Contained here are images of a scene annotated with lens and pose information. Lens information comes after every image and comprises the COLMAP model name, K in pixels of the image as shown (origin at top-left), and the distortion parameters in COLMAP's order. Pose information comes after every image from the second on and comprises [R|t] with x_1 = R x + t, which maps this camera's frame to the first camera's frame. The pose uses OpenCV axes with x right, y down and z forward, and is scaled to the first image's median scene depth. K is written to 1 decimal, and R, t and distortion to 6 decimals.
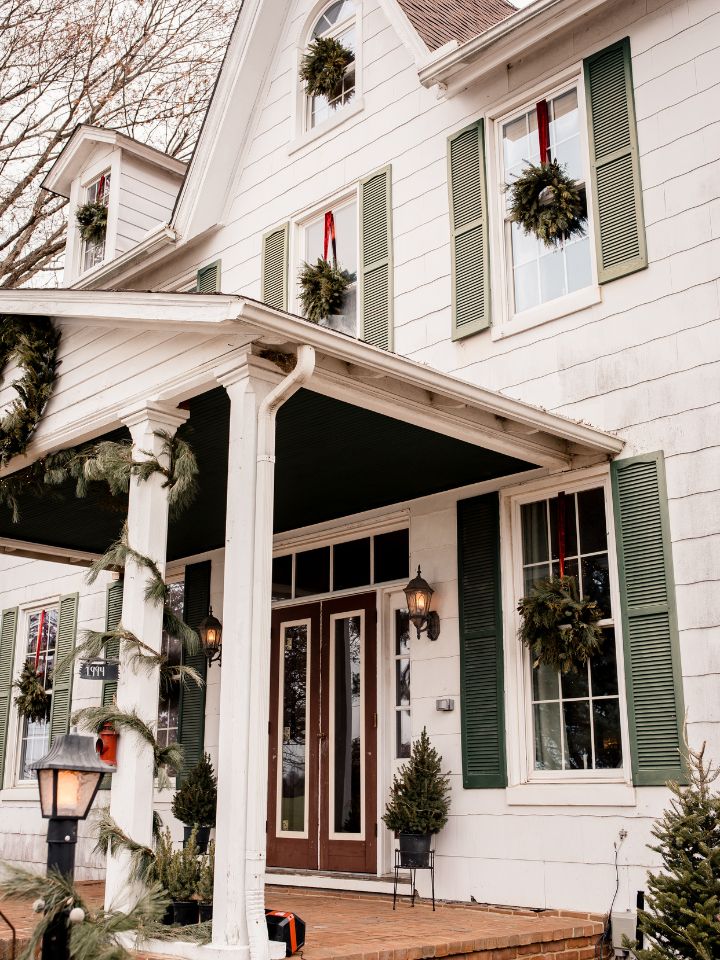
lens RADIAL K [[1113.6, 0, 360.0], [0, 1113.6, 464.6], [0, 0, 1]] dist [0.007454, -0.001058]
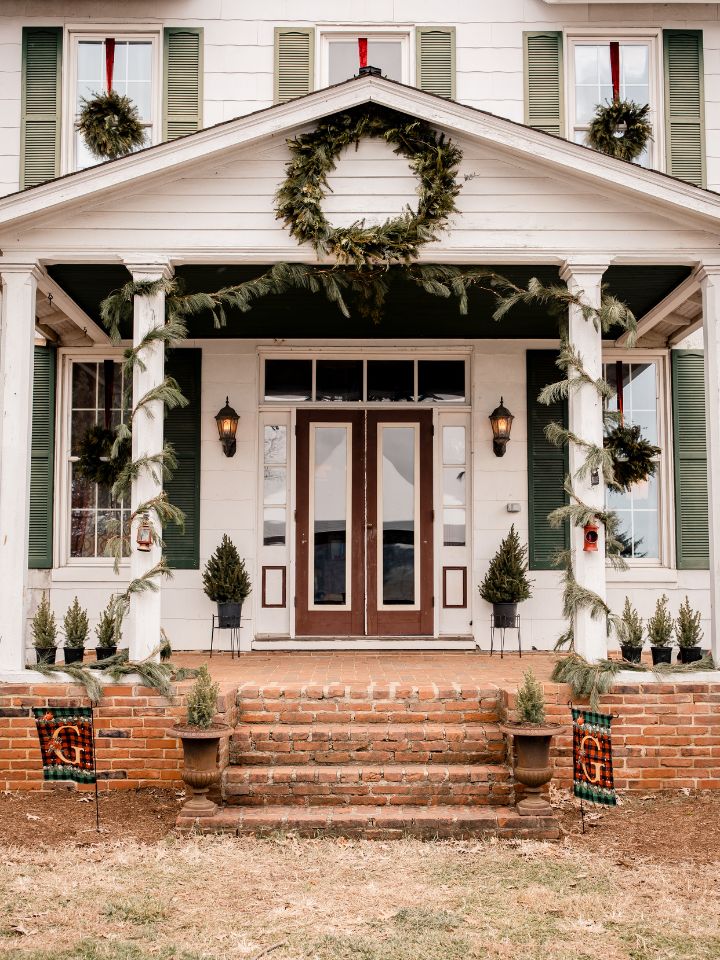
lens RADIAL K [[1173.3, 0, 360.0], [0, 1173.3, 480.0], [0, 0, 1]] dist [0.007667, -0.000294]
pose [[0.684427, 0.068320, 0.725873, -0.984830], [-0.208241, 0.972444, 0.104823, 0.075610], [-0.698710, -0.222900, 0.679794, 0.198393]]
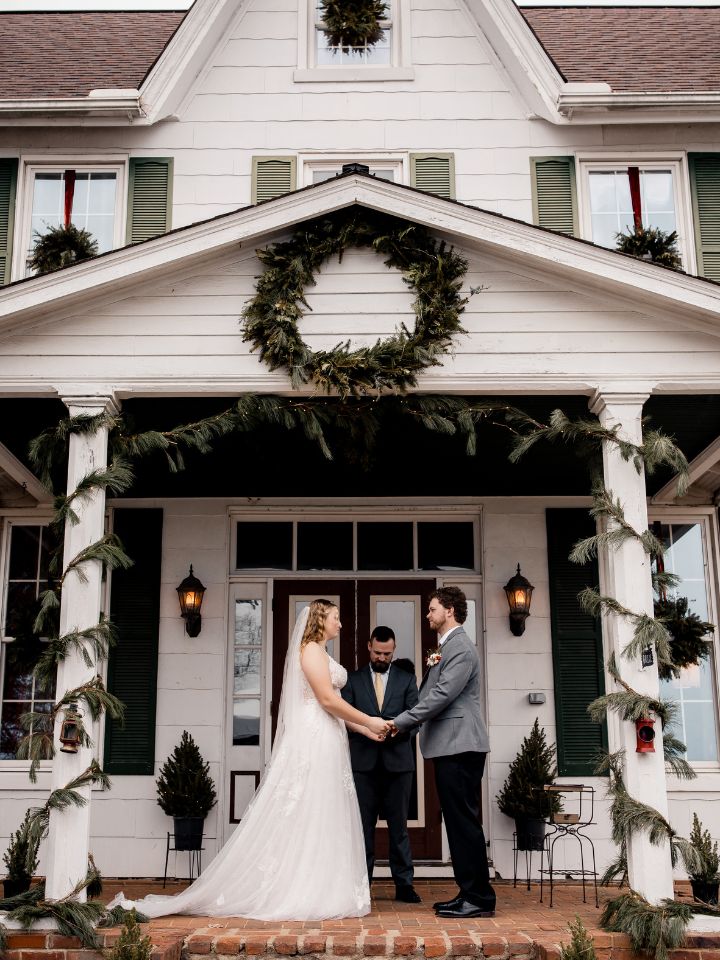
lens RADIAL K [[1186.3, 0, 321.5], [0, 1186.3, 481.9], [0, 0, 1]] dist [-0.000200, -0.030368]
pose [[0.707361, 0.180501, 0.683418, -0.835478], [-0.203335, 0.977940, -0.047830, 0.104928], [-0.676975, -0.105130, 0.728459, 0.322689]]
